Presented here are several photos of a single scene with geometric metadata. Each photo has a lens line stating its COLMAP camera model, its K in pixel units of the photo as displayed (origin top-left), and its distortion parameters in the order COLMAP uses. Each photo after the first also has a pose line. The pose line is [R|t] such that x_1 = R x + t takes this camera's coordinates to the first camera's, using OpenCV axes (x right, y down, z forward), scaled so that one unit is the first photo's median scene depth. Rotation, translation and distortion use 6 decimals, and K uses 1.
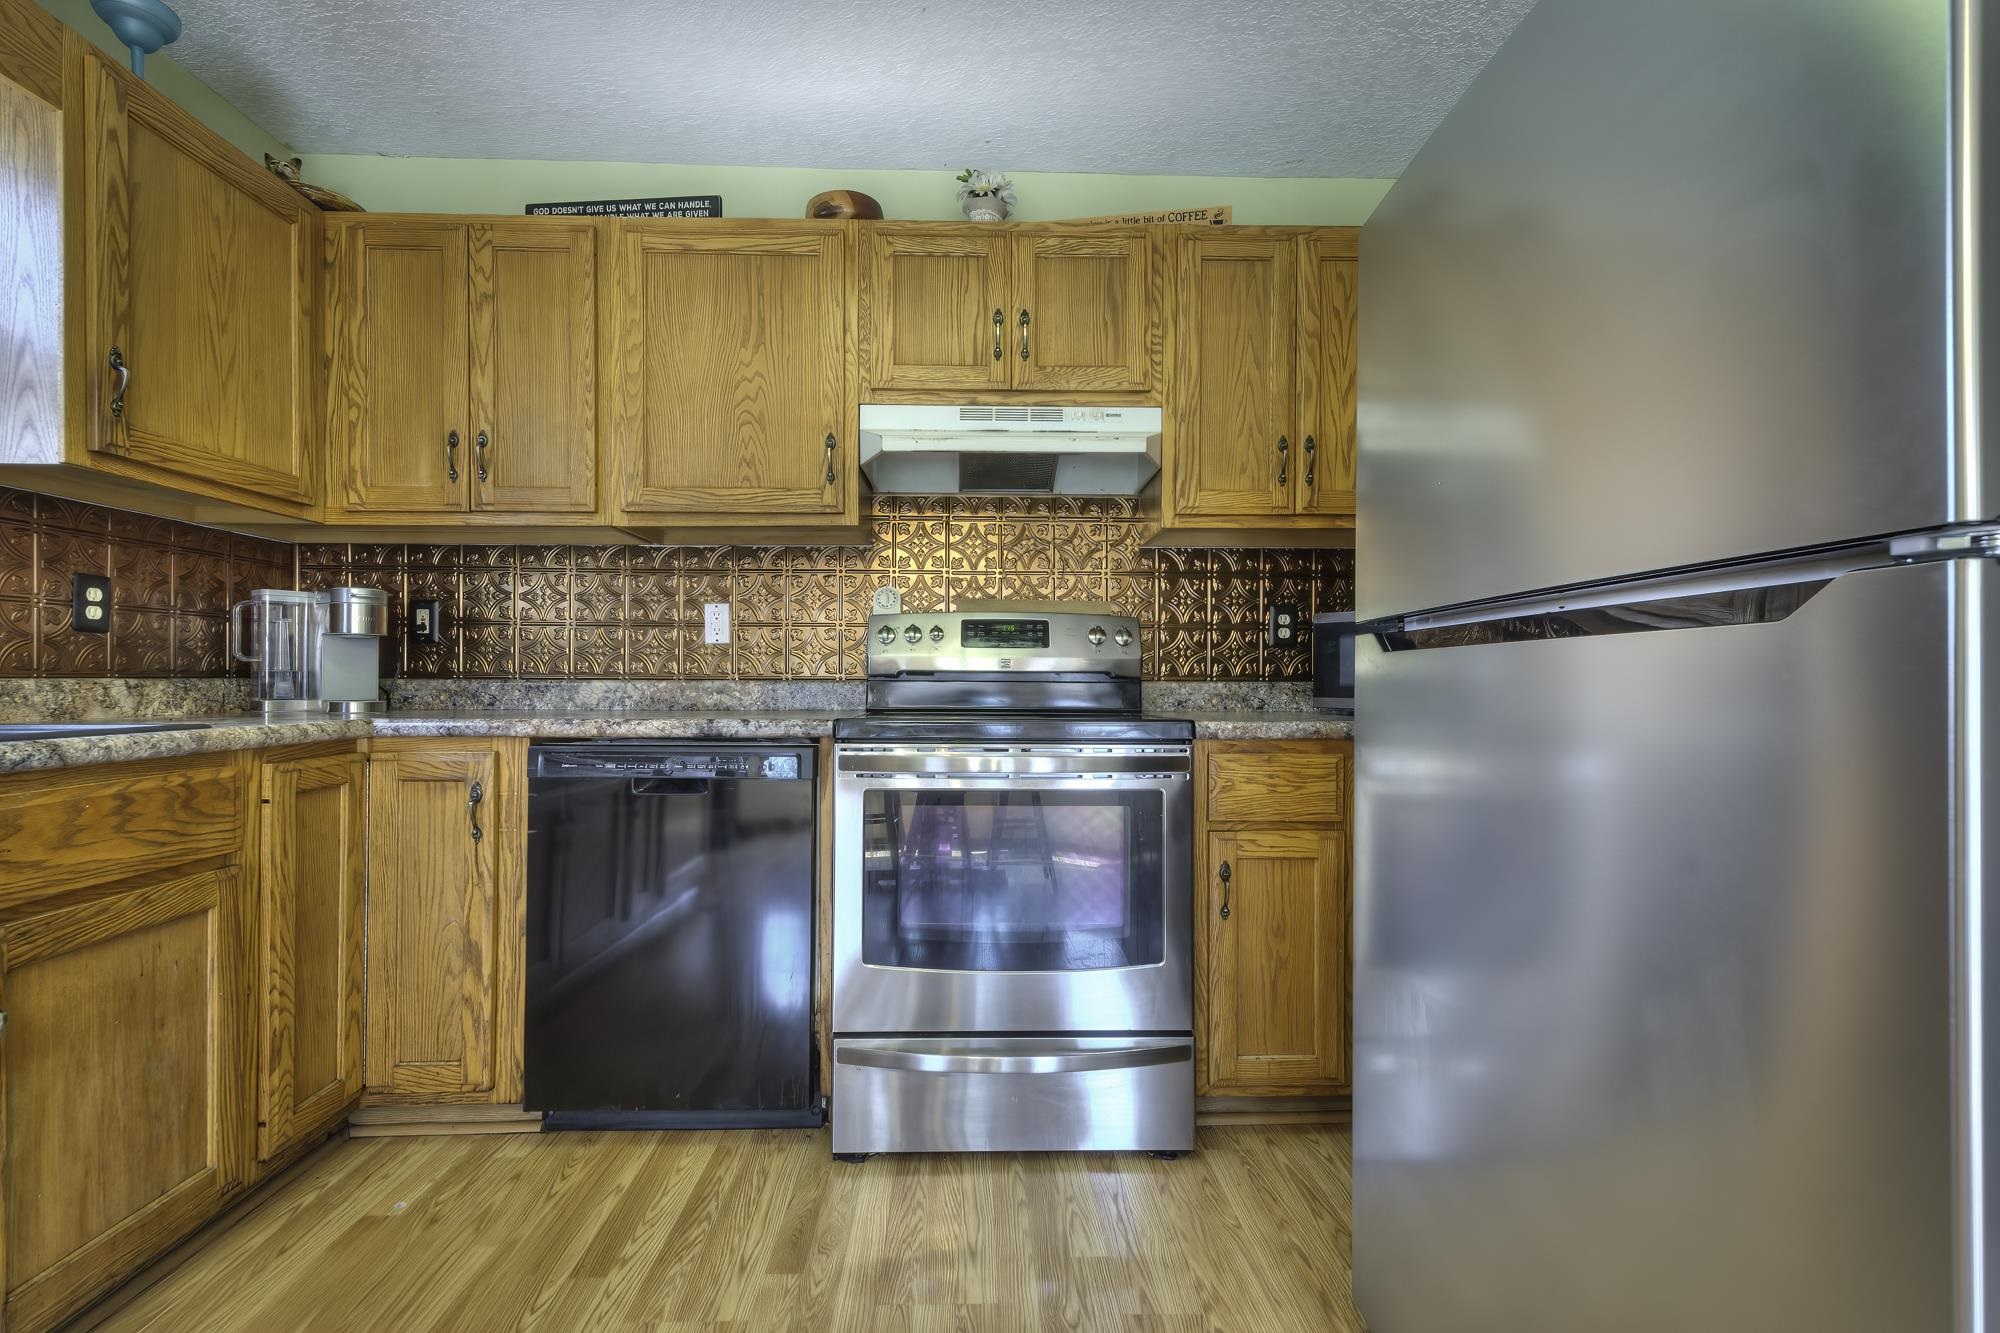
lens RADIAL K [[867.6, 0, 995.6], [0, 867.6, 677.3], [0, 0, 1]] dist [0.020769, -0.007766]
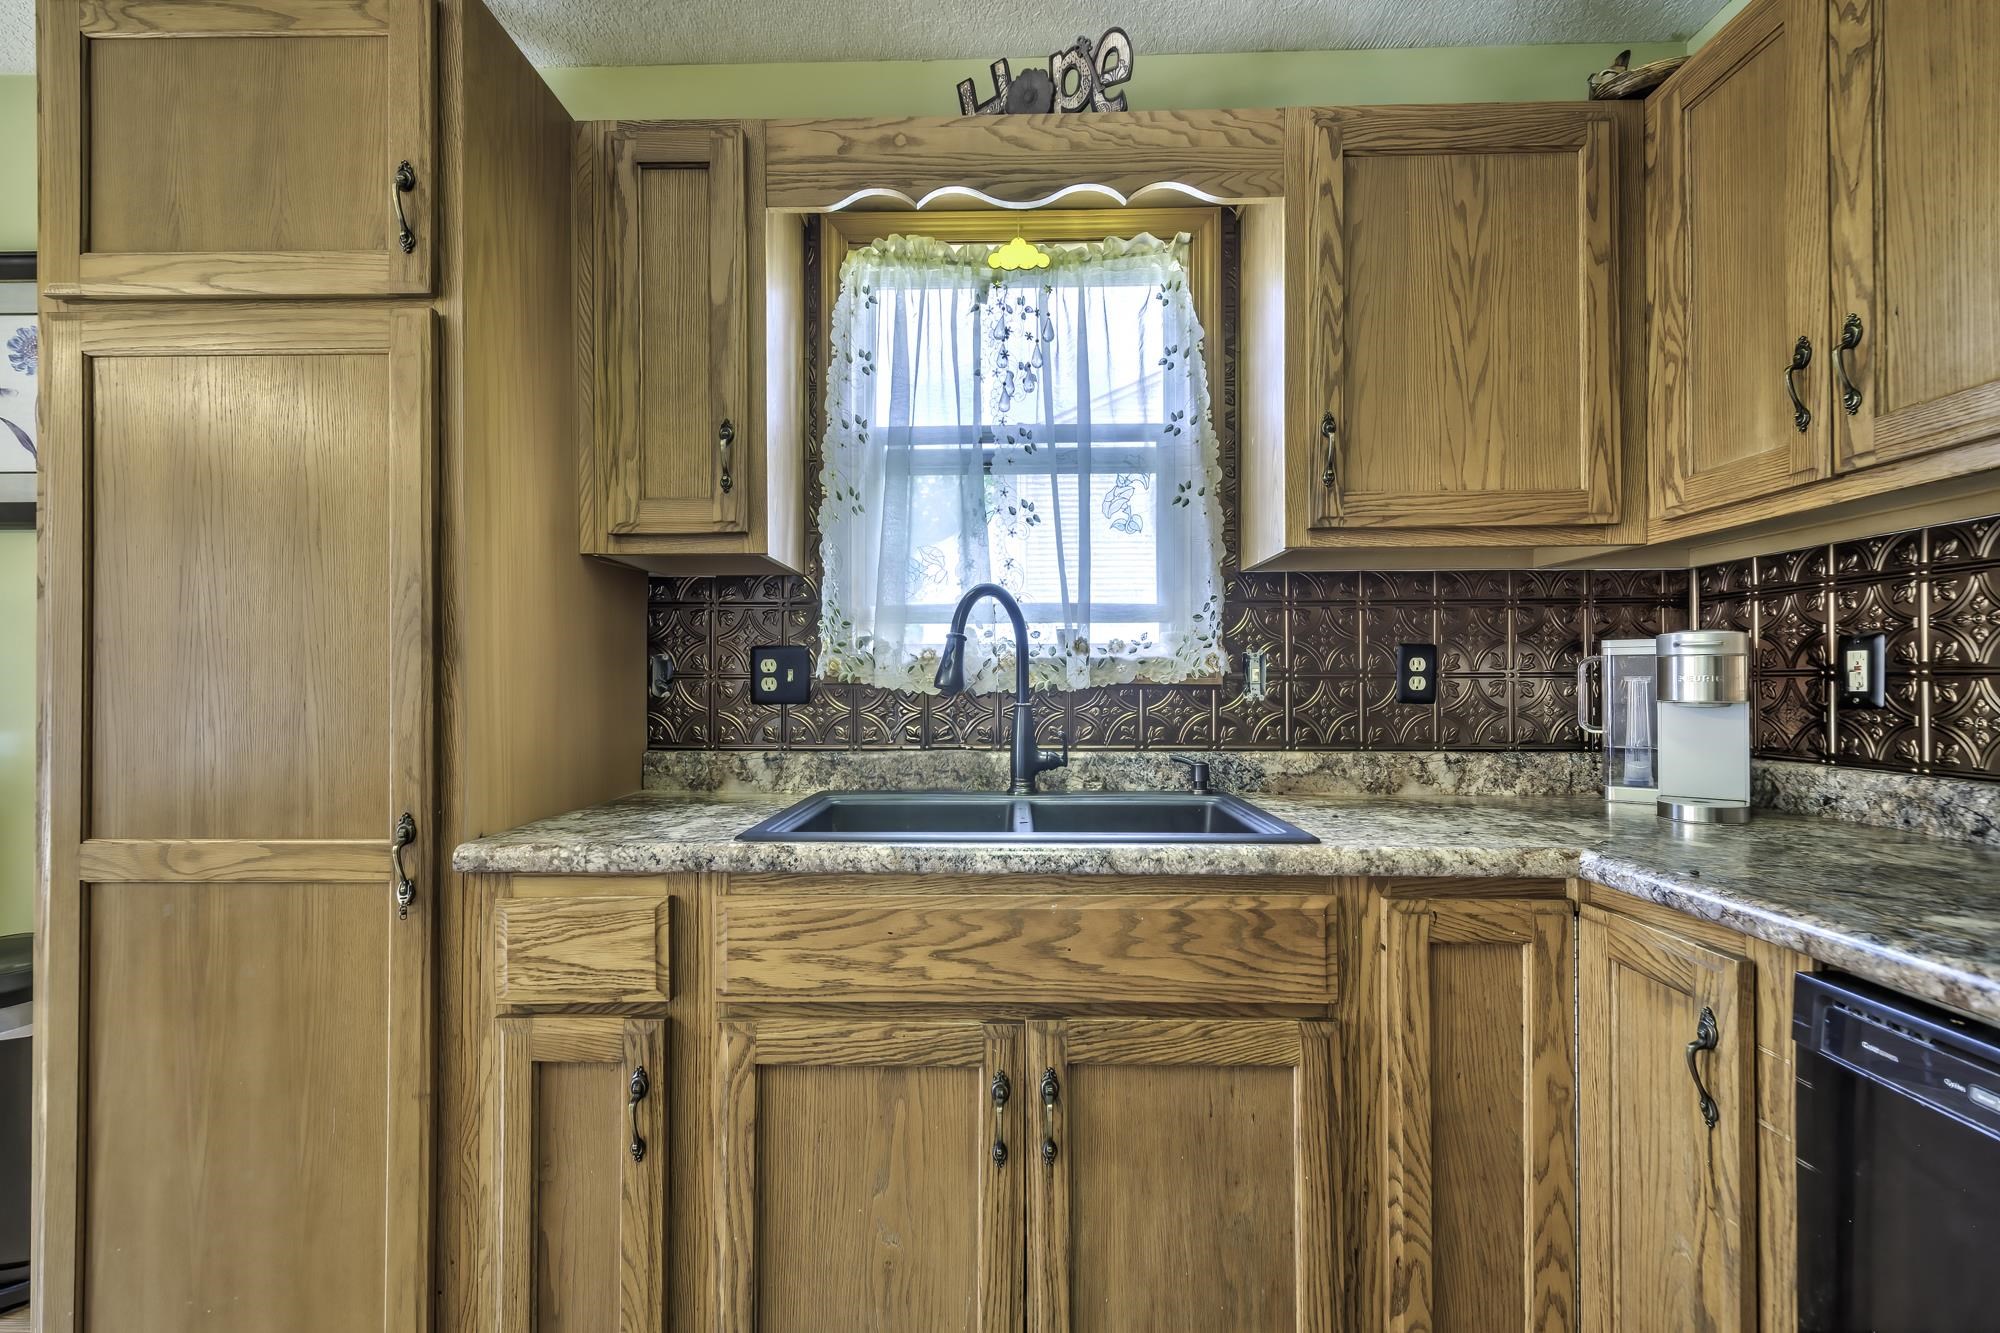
lens RADIAL K [[867.6, 0, 995.6], [0, 867.6, 677.3], [0, 0, 1]] dist [0.020769, -0.007766]
pose [[-0.052131, -0.009380, -0.998596, -0.047352], [0.002280, 0.999952, -0.009512, -0.073663], [0.998638, -0.002772, -0.052107, 0.601003]]
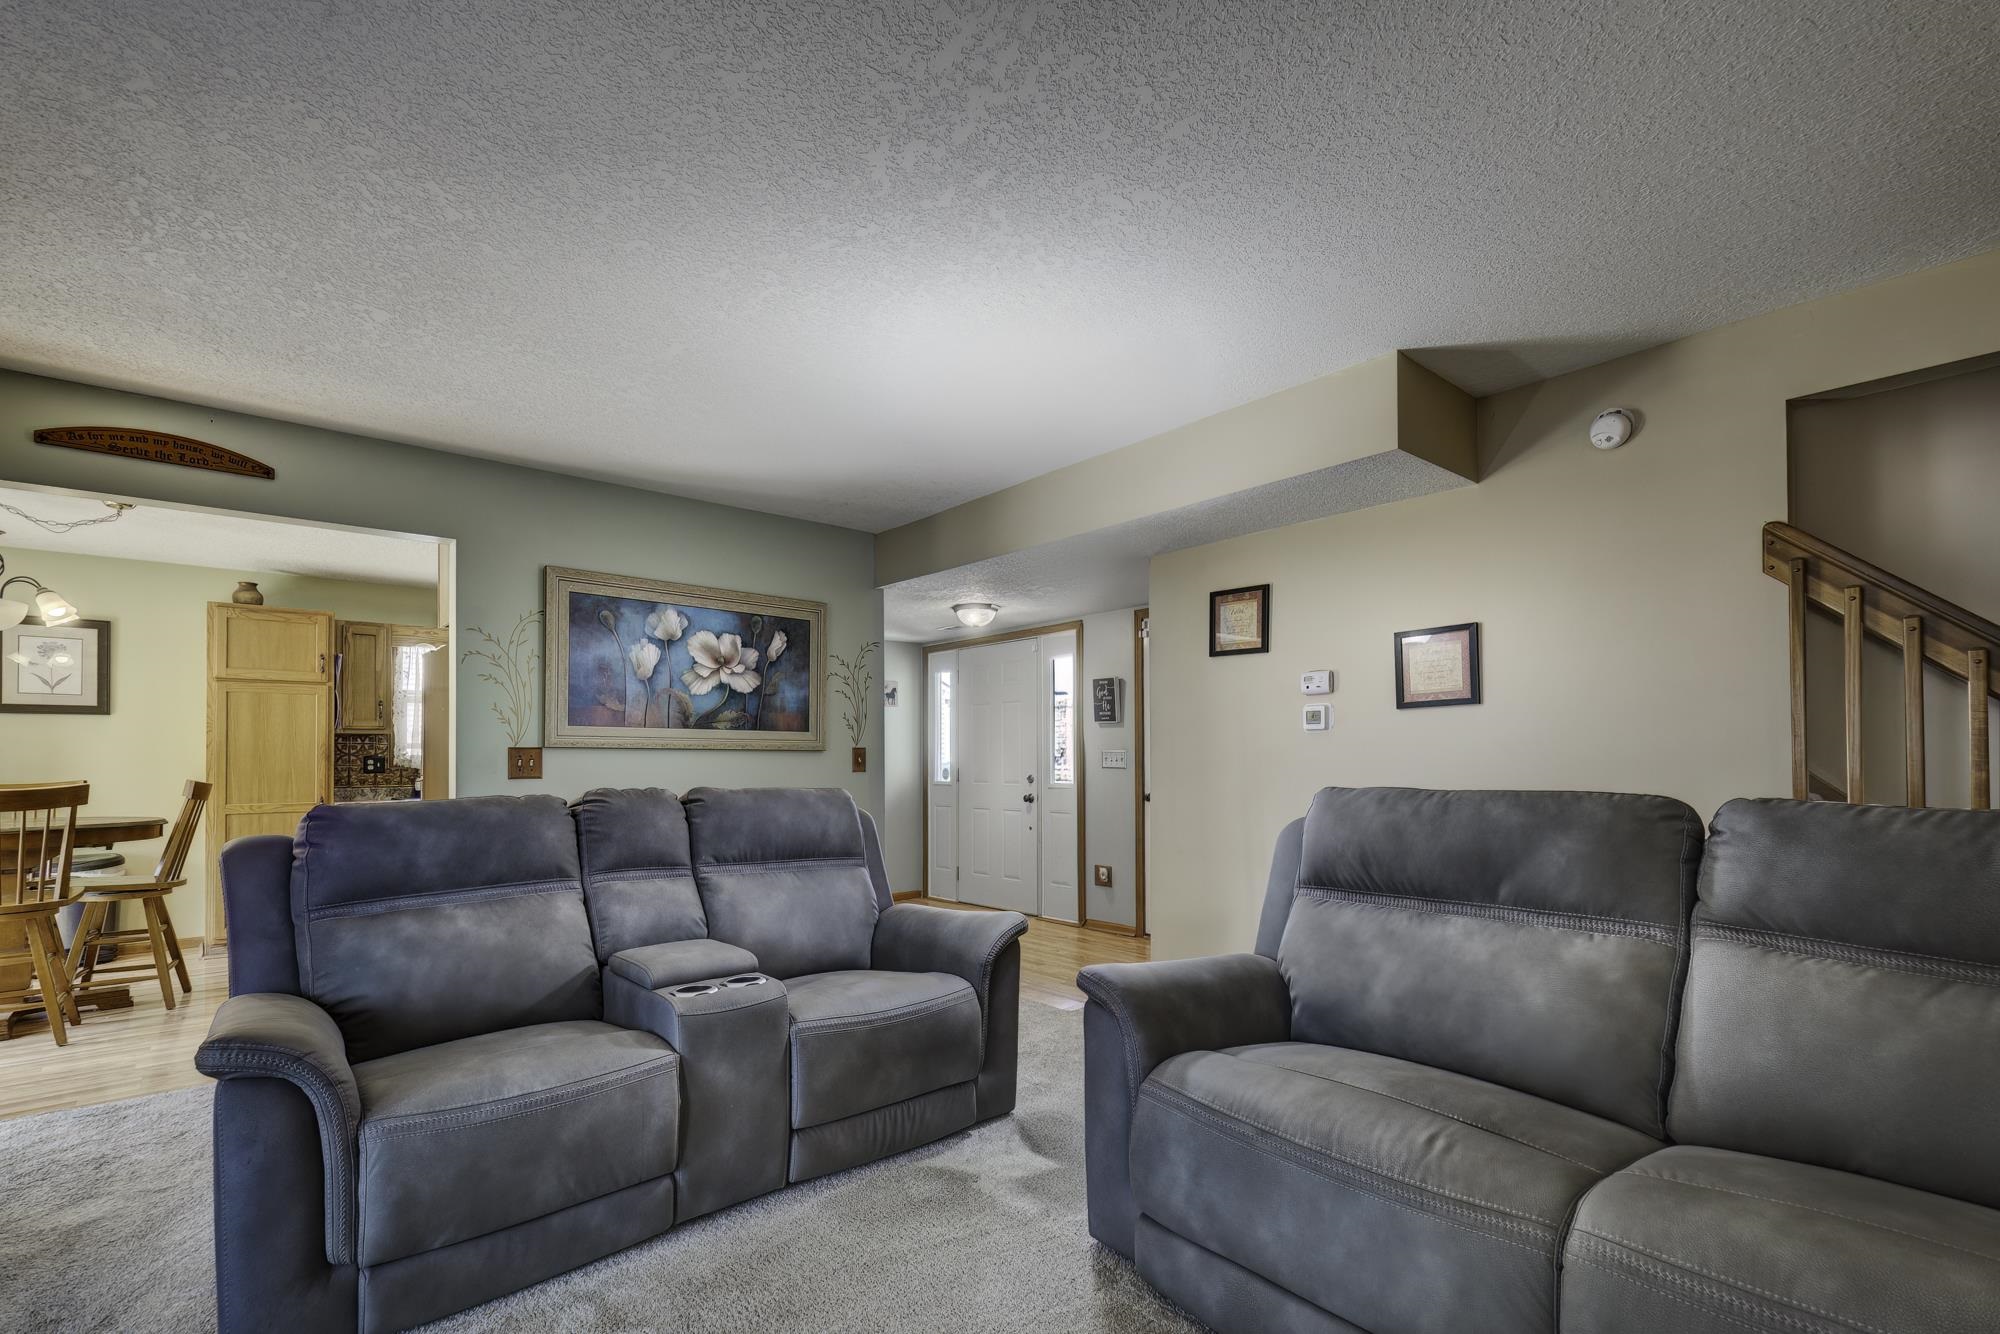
lens RADIAL K [[895.8, 0, 997.4], [0, 895.8, 748.5], [0, 0, 1]] dist [0.020694, -0.009530]
pose [[0.638067, -0.017734, -0.769777, 3.207125], [0.009159, 0.999839, -0.015442, -0.072472], [0.769927, 0.002802, 0.638126, -0.070945]]
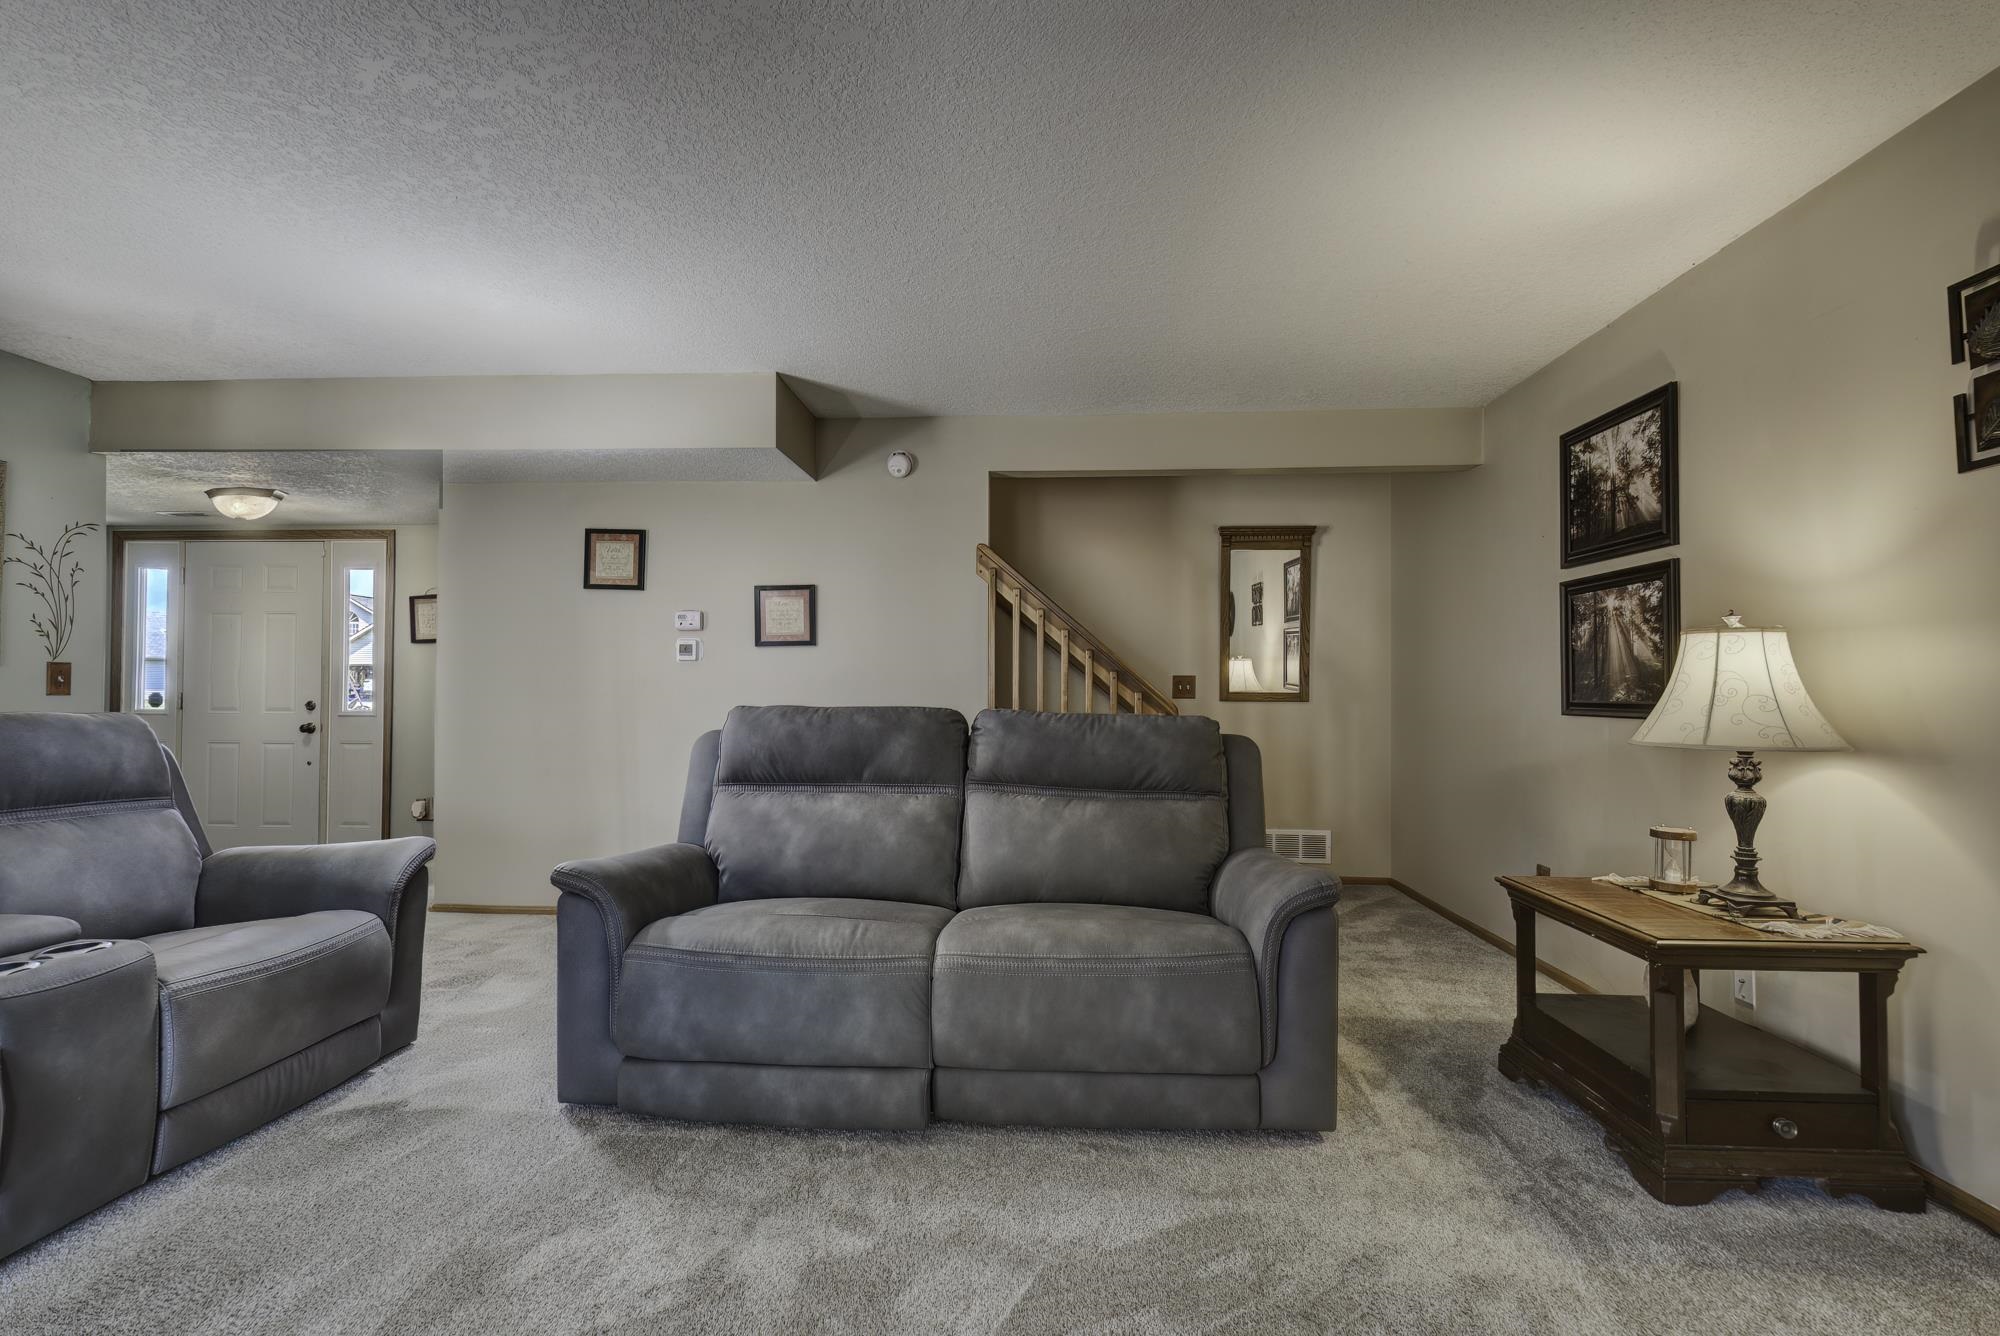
lens RADIAL K [[867.6, 0, 995.6], [0, 867.6, 678.8], [0, 0, 1]] dist [0.020769, -0.007766]
pose [[0.996487, 0.000833, -0.083748, 3.117833], [-0.001936, 0.999912, -0.013096, -0.062130], [0.083730, 0.013212, 0.996401, -0.454552]]
